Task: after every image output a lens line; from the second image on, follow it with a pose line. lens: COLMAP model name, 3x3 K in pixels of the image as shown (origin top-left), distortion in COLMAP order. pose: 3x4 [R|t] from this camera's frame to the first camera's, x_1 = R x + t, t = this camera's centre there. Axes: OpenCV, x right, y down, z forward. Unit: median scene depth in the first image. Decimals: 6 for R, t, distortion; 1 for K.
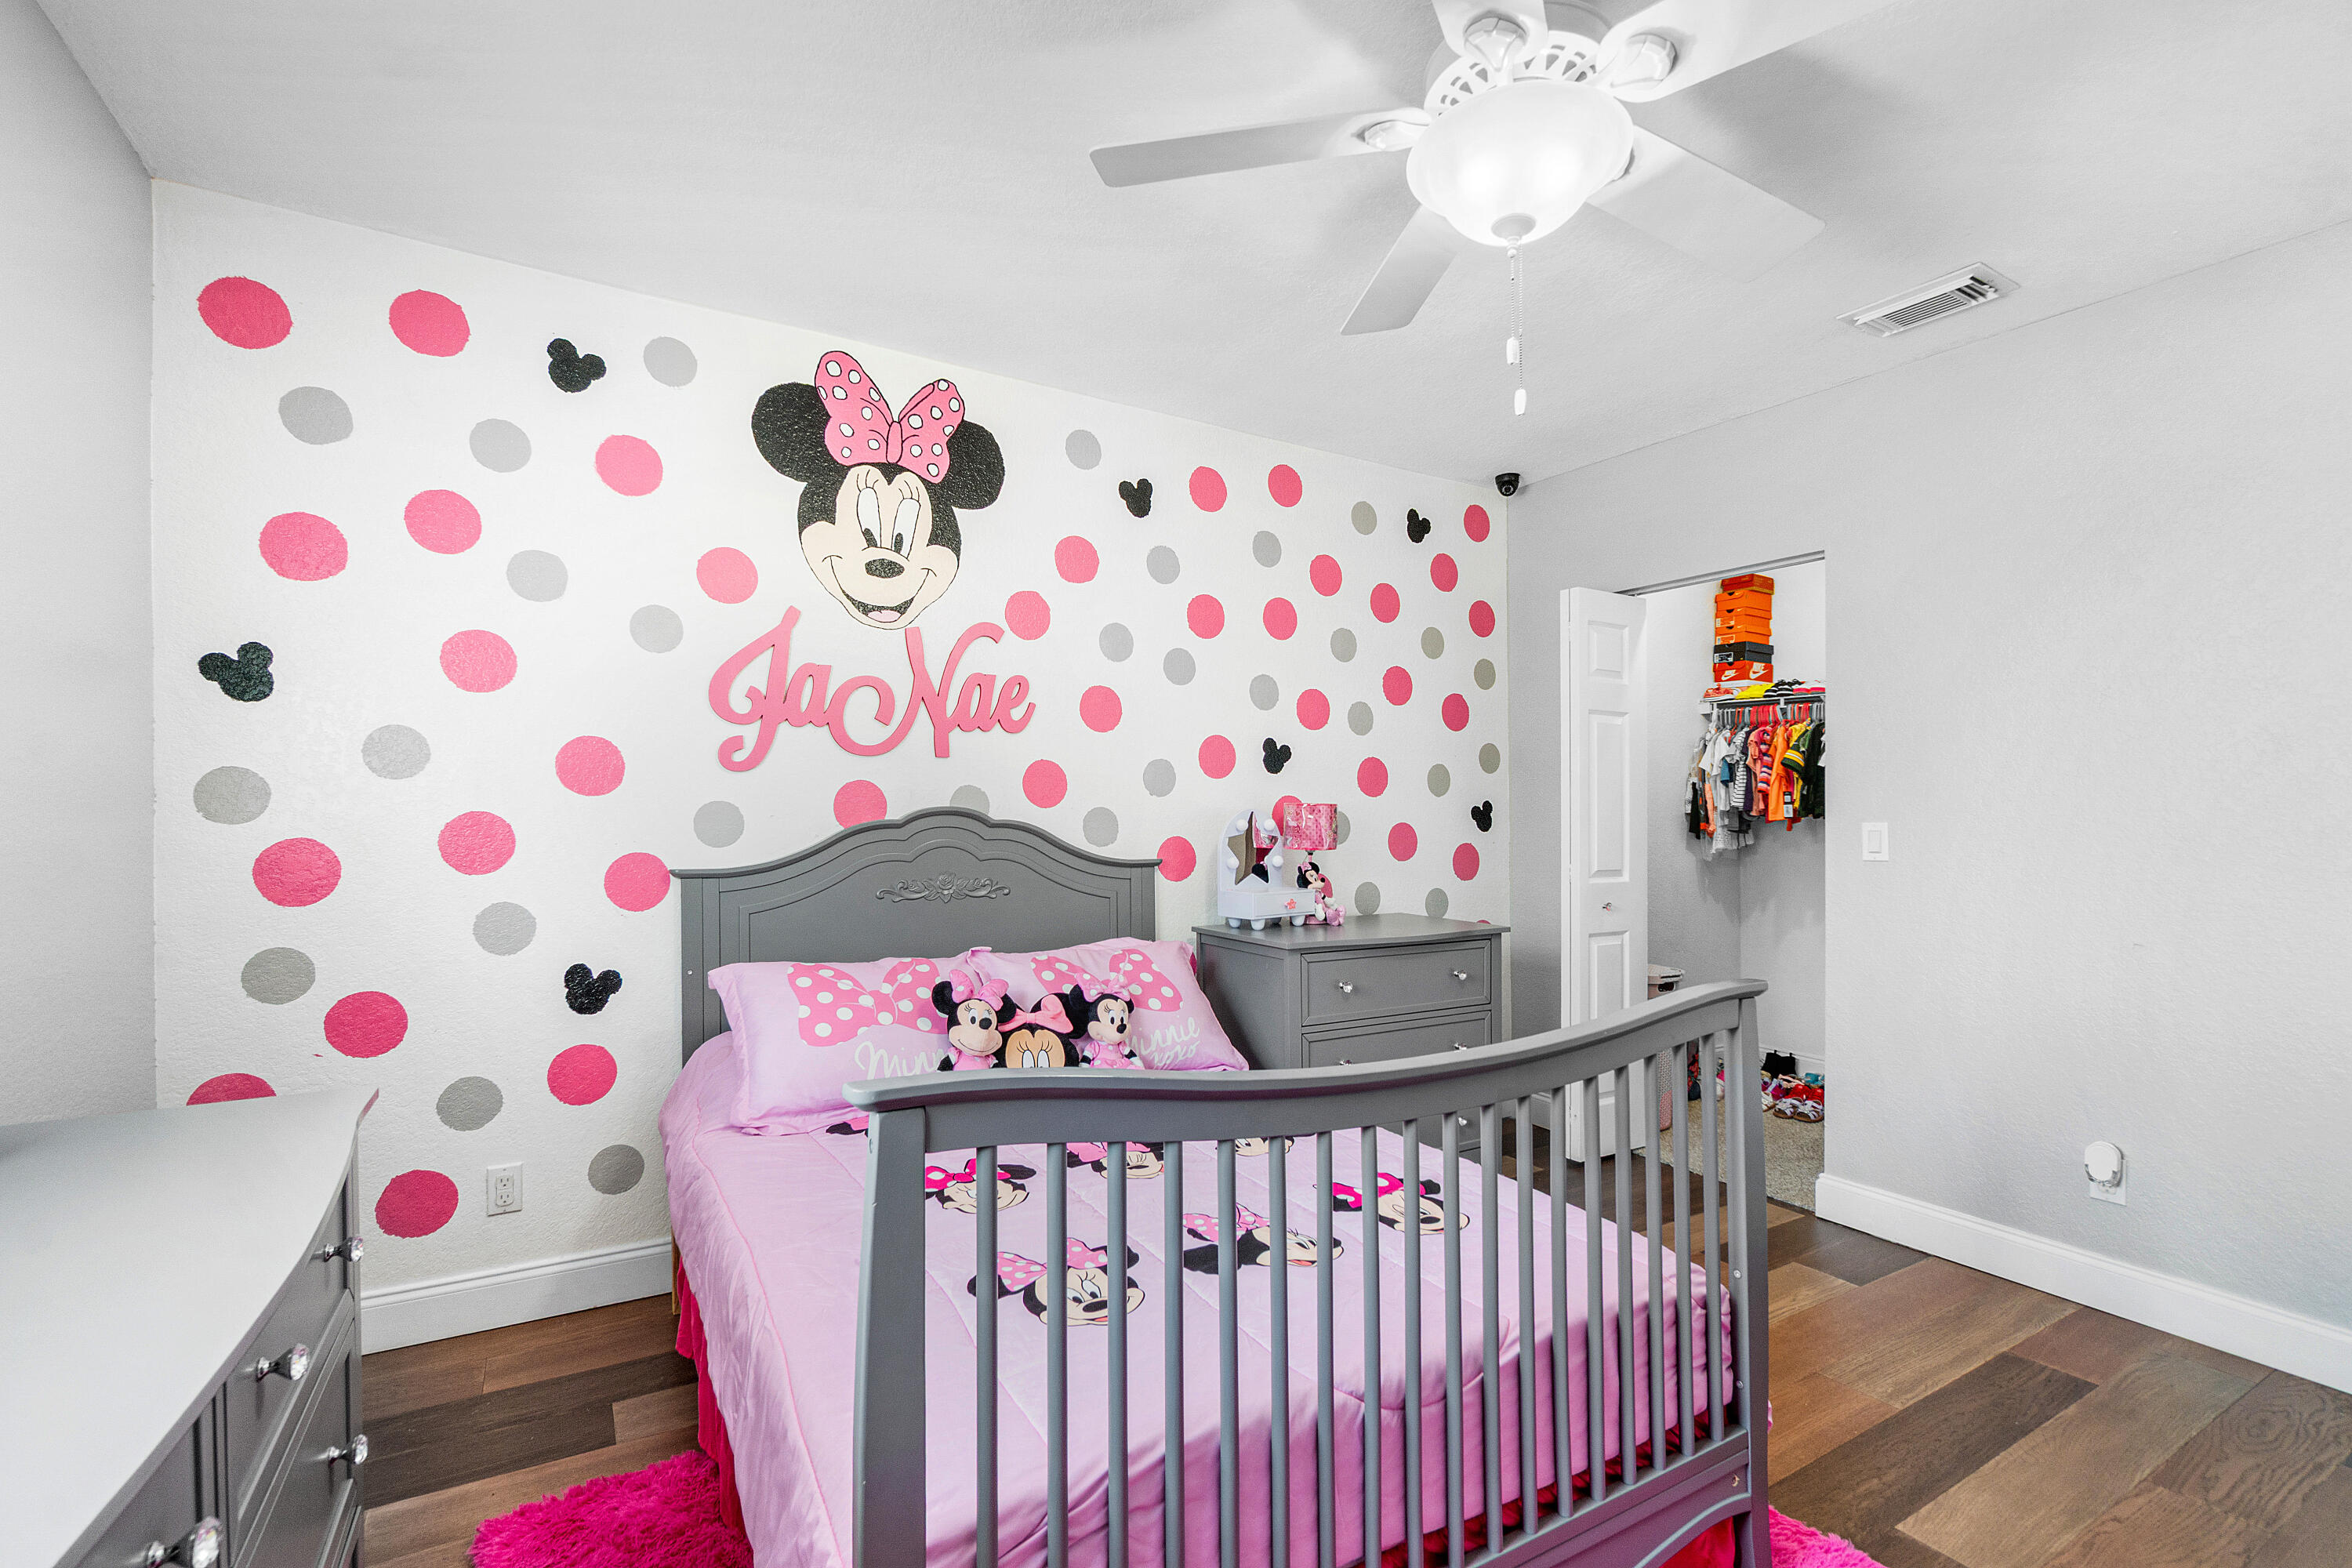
lens RADIAL K [[1029.2, 0, 1182.3], [0, 1029.2, 781.0], [0, 0, 1]] dist [-0.002546, -0.000209]
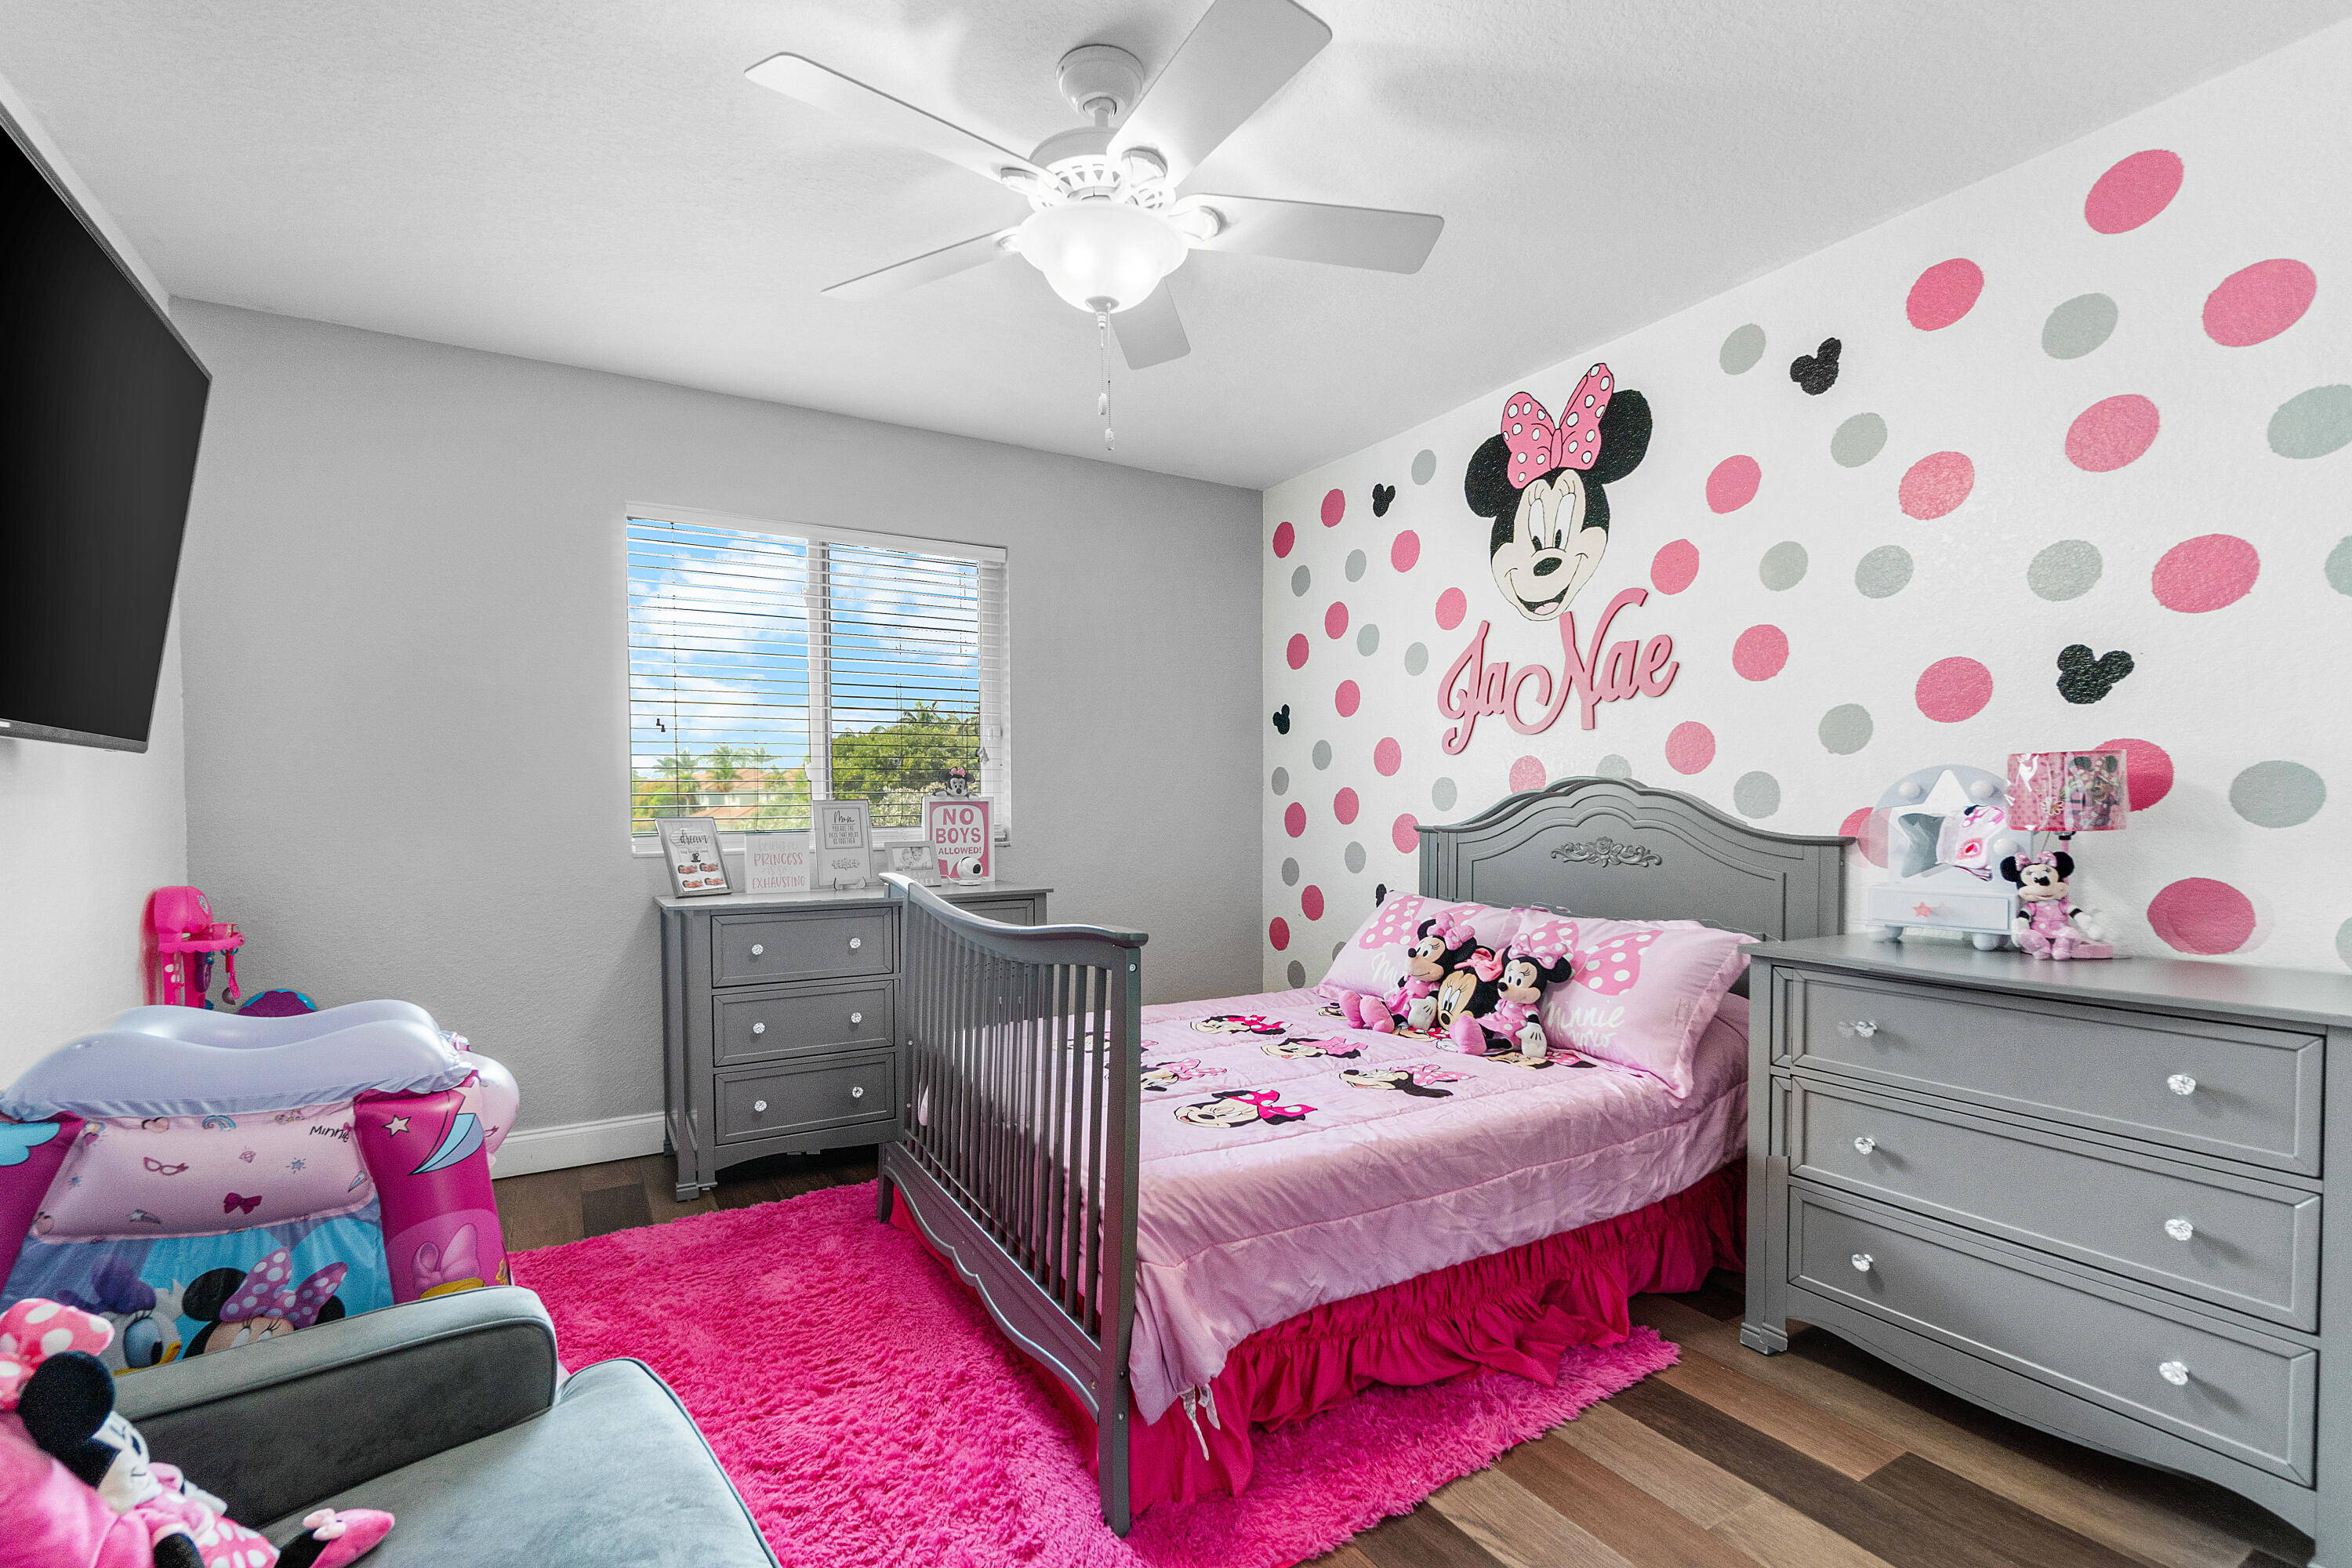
lens RADIAL K [[1056.4, 0, 1179.7], [0, 1056.4, 814.6], [0, 0, 1]] dist [-0.000163, 0.000265]
pose [[0.003511, 0.002353, -0.999991, 0.856199], [0.026821, 0.999637, 0.002446, 0.051092], [0.999634, -0.026830, 0.003447, 0.579855]]
